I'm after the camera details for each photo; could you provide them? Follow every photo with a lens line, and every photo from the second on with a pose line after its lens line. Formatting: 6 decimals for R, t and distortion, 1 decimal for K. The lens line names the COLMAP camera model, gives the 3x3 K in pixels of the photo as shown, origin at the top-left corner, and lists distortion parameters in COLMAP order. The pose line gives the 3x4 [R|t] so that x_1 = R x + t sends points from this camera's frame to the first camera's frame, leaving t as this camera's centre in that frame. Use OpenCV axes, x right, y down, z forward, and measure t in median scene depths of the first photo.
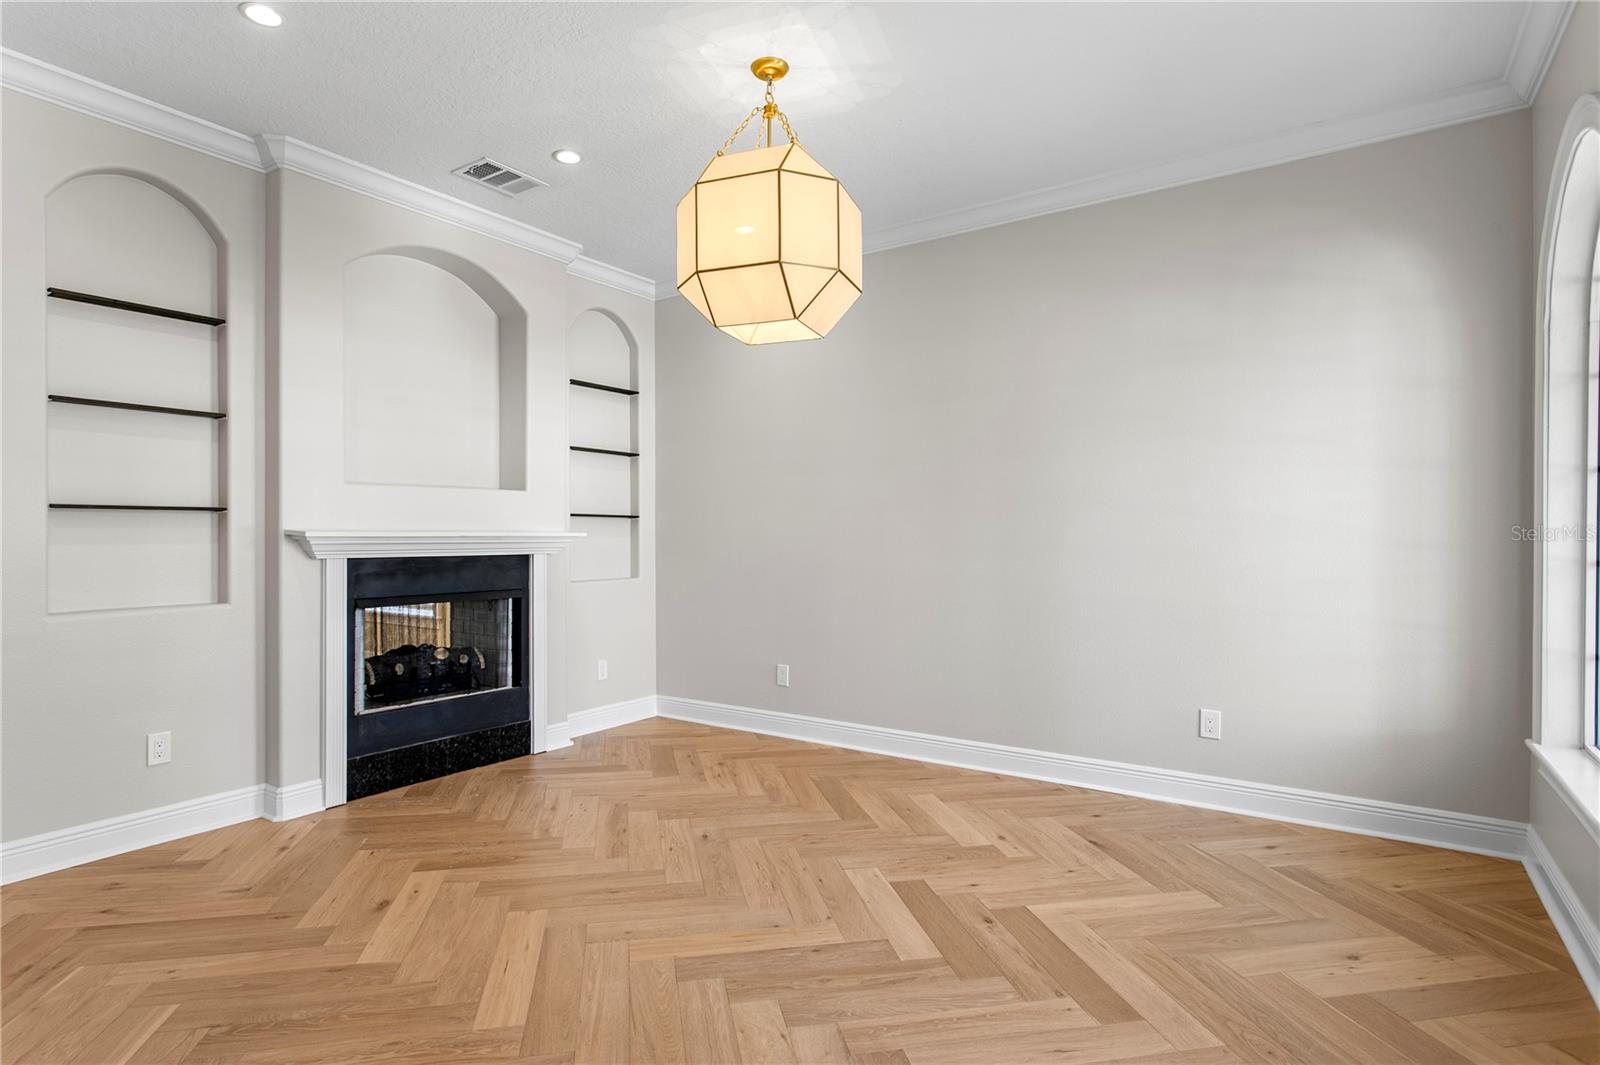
lens RADIAL K [[838.7, 0, 761.2], [0, 838.7, 526.6], [0, 0, 1]] dist [-0.000350, 0.000153]
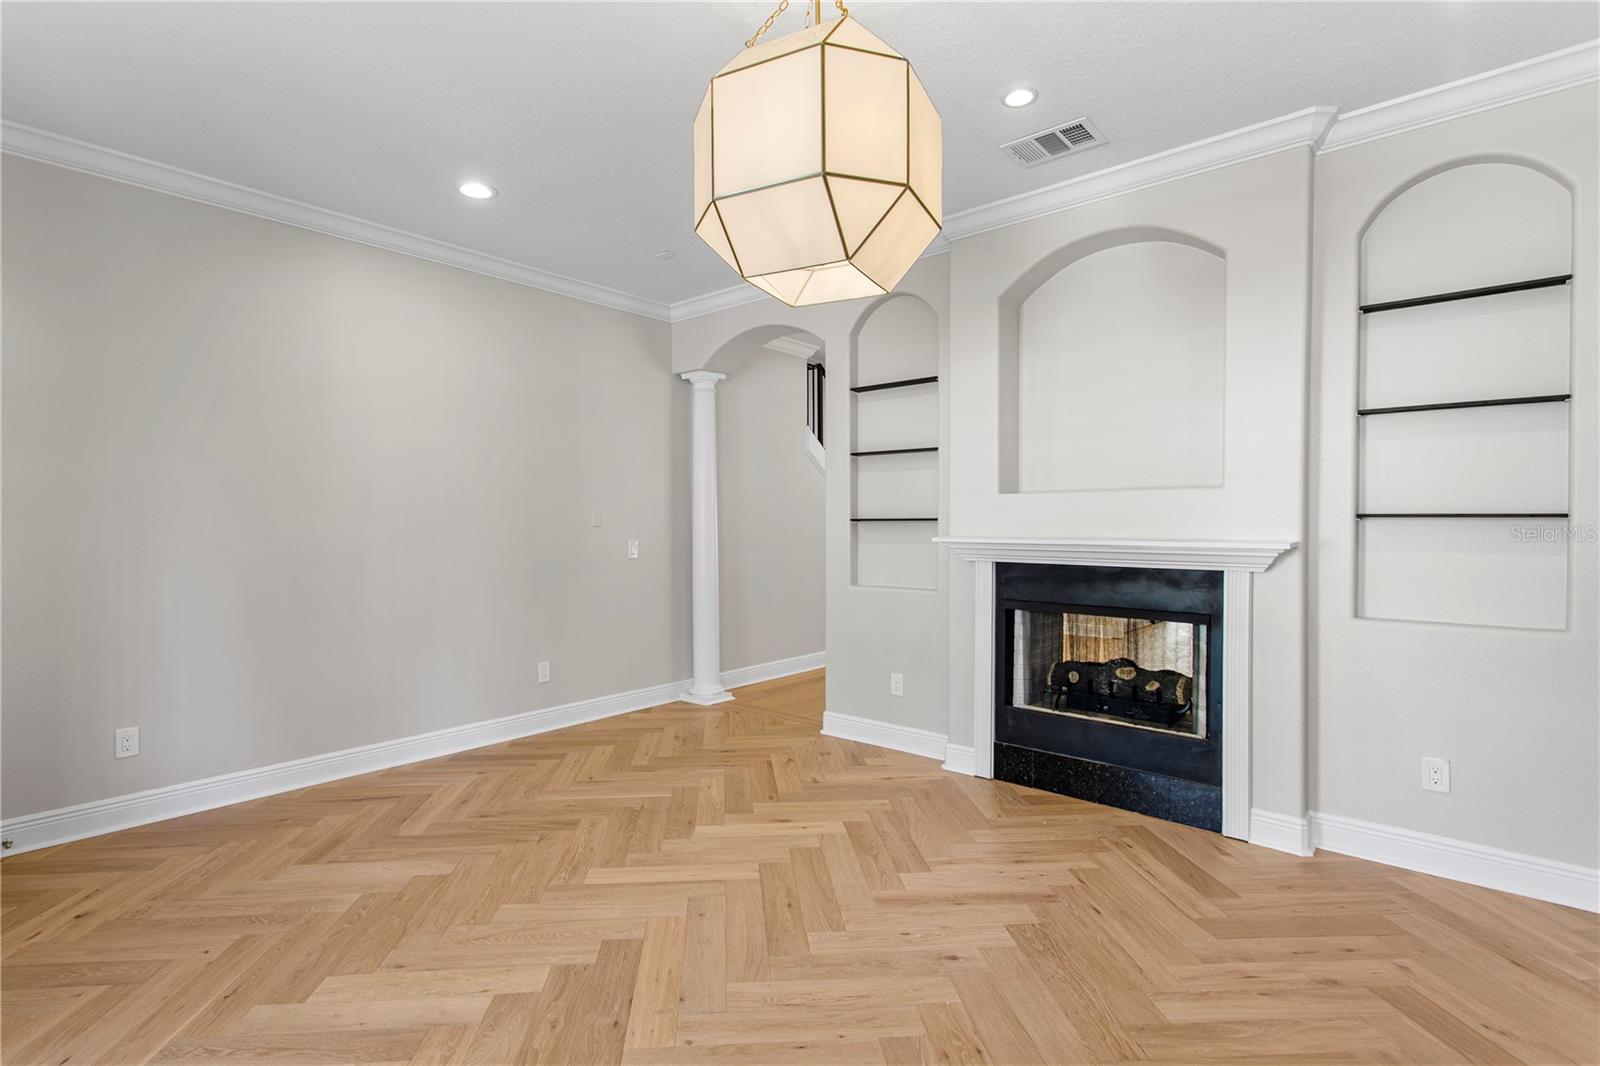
lens RADIAL K [[764.0, 0, 779.1], [0, 764.0, 535.5], [0, 0, 1]] dist [-0.001298, -0.000677]
pose [[-0.101388, 0.009176, -0.994805, 0.538764], [0.005309, 0.999948, 0.008683, -0.007524], [0.994833, -0.004401, -0.101432, 0.805579]]
